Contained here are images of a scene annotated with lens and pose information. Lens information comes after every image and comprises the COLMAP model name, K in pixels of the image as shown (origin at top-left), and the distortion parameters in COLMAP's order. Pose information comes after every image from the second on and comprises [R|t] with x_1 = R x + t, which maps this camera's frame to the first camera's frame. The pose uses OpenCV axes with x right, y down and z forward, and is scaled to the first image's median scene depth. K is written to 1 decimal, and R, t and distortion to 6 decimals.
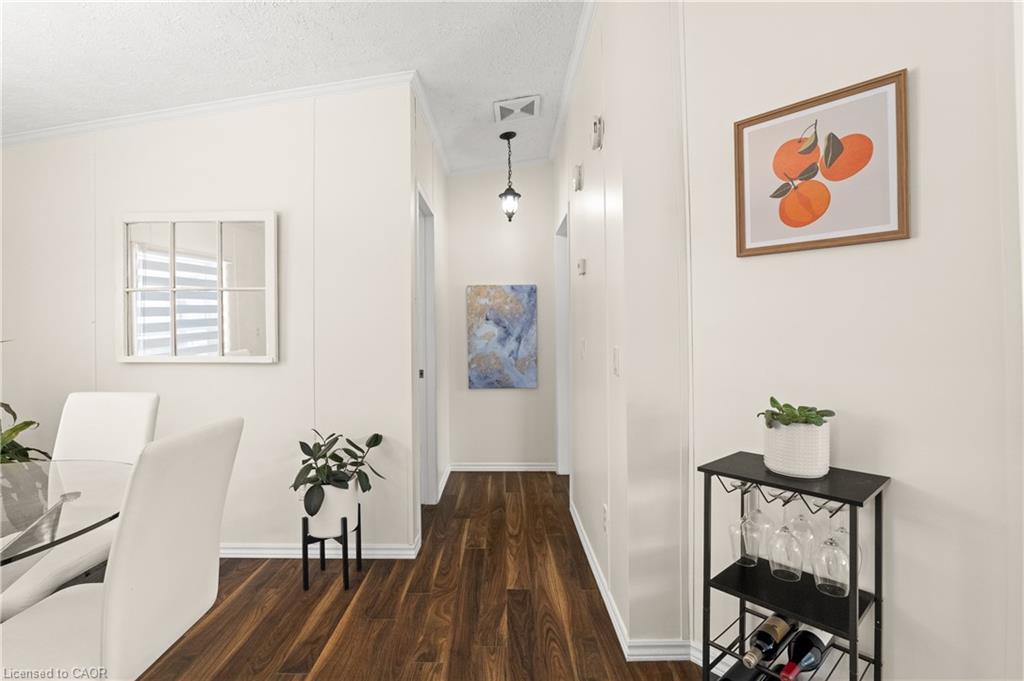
lens RADIAL K [[485.2, 0, 509.6], [0, 485.2, 341.2], [0, 0, 1]] dist [0.000619, 0.000216]
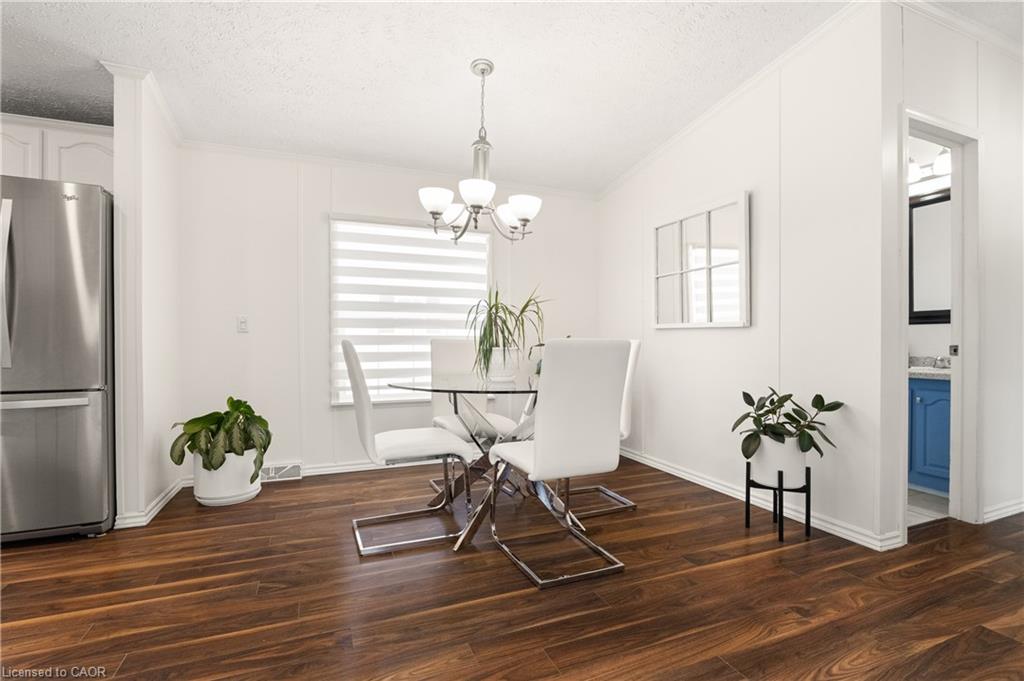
lens RADIAL K [[485.2, 0, 514.8], [0, 485.2, 338.3], [0, 0, 1]] dist [0.000619, 0.000216]
pose [[0.410906, 0.004509, -0.911667, 0.364355], [-0.012813, 0.999918, -0.000830, 0.090610], [0.911588, 0.012022, 0.410930, 0.060547]]
